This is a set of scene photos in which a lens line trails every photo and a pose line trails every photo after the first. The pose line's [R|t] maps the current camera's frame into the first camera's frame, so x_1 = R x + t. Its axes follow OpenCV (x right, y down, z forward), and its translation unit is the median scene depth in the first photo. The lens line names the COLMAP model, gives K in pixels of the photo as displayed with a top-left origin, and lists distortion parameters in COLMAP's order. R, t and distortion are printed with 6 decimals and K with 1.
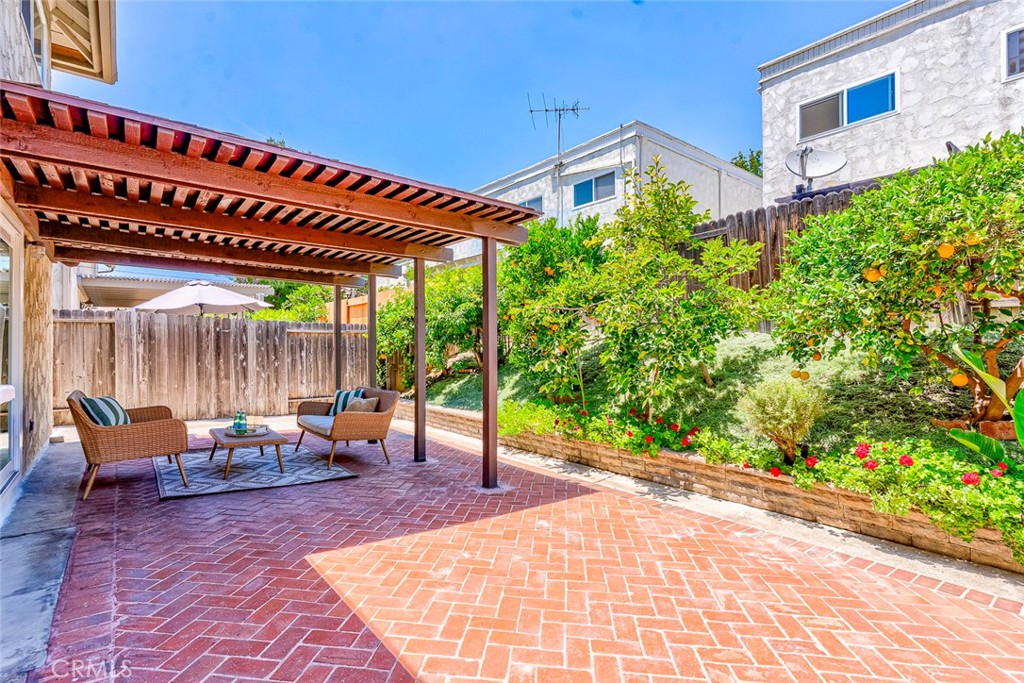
lens RADIAL K [[487.6, 0, 509.4], [0, 487.6, 343.3], [0, 0, 1]] dist [0.005653, 0.000355]
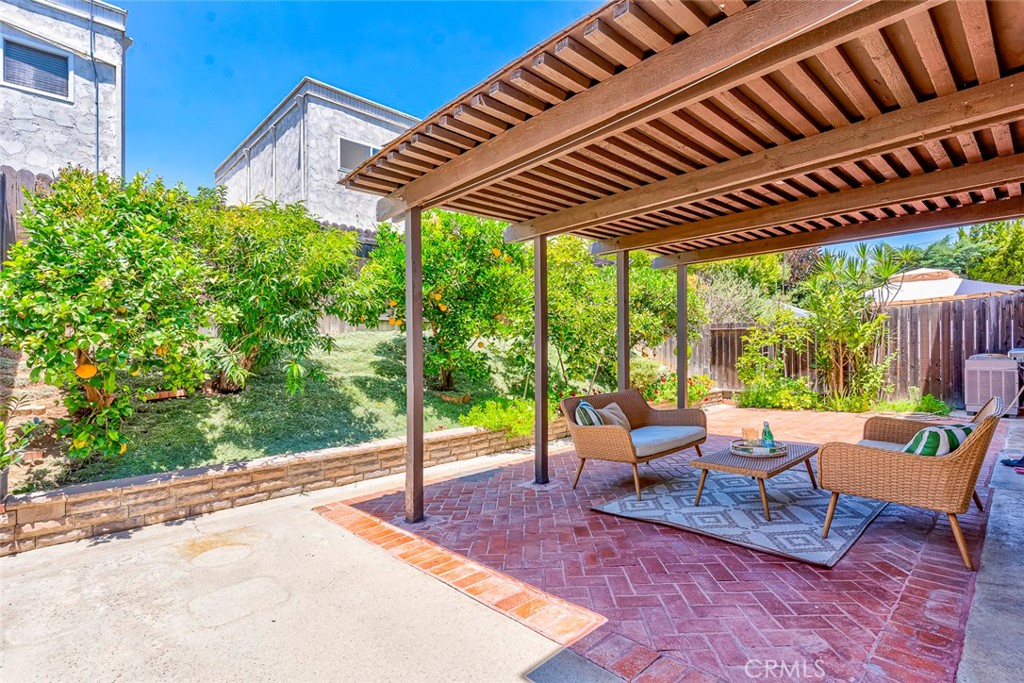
lens RADIAL K [[487.6, 0, 510.7], [0, 487.6, 342.5], [0, 0, 1]] dist [0.005653, 0.000355]
pose [[-0.074113, 0.005428, 0.997235, -1.320824], [0.001739, 0.999984, -0.005313, 0.017341], [-0.997248, 0.001340, -0.074121, 1.518336]]
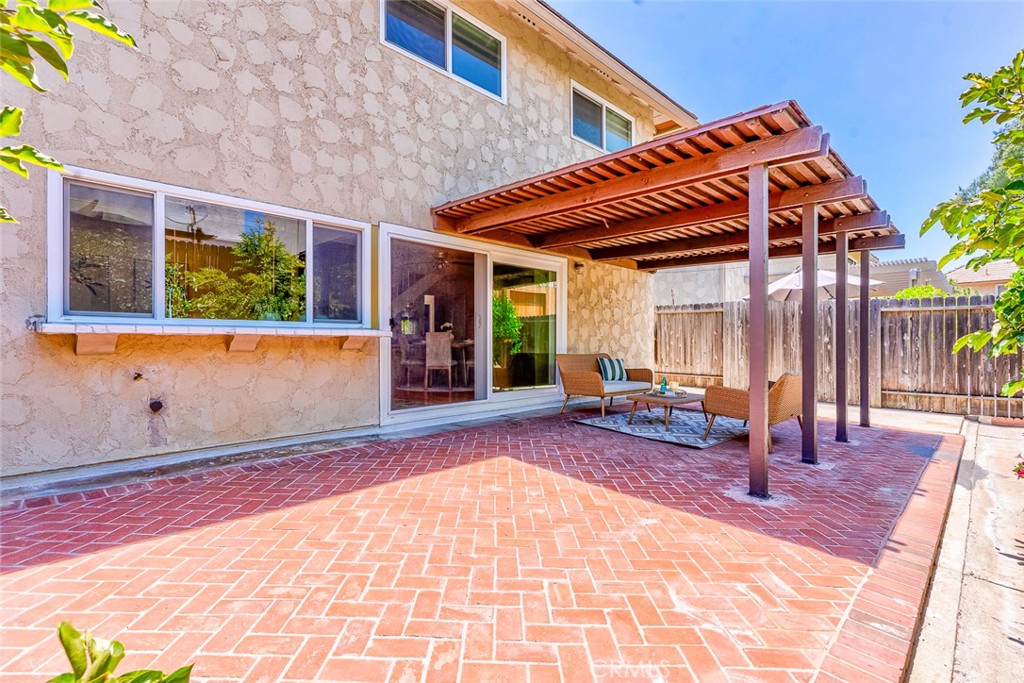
lens RADIAL K [[487.6, 0, 518.9], [0, 487.6, 341.9], [0, 0, 1]] dist [0.005653, 0.000355]
pose [[0.125527, 0.004809, -0.992079, 0.637354], [0.001298, 0.999987, 0.005011, 0.050061], [0.992089, -0.001916, 0.125519, 0.517918]]
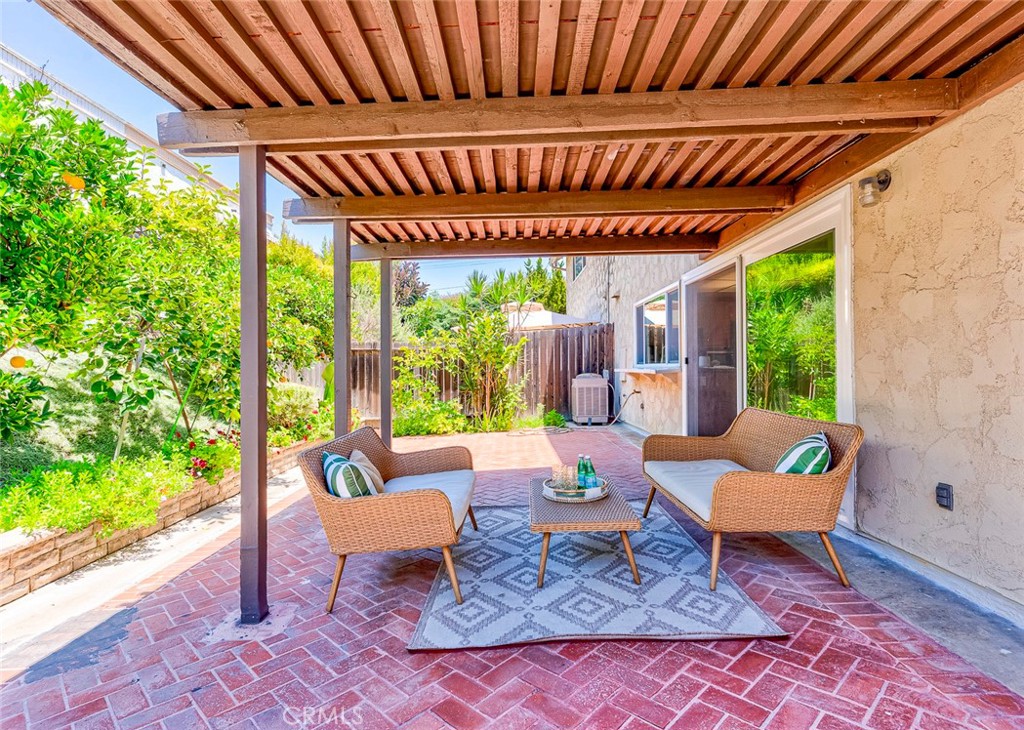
lens RADIAL K [[521.2, 0, 499.2], [0, 521.2, 365.3], [0, 0, 1]] dist [0.001725, -0.000042]
pose [[-0.761741, 0.009541, 0.647811, -0.916982], [0.004921, 0.999948, -0.008940, 0.032616], [-0.647862, -0.003622, -0.761749, 1.632387]]
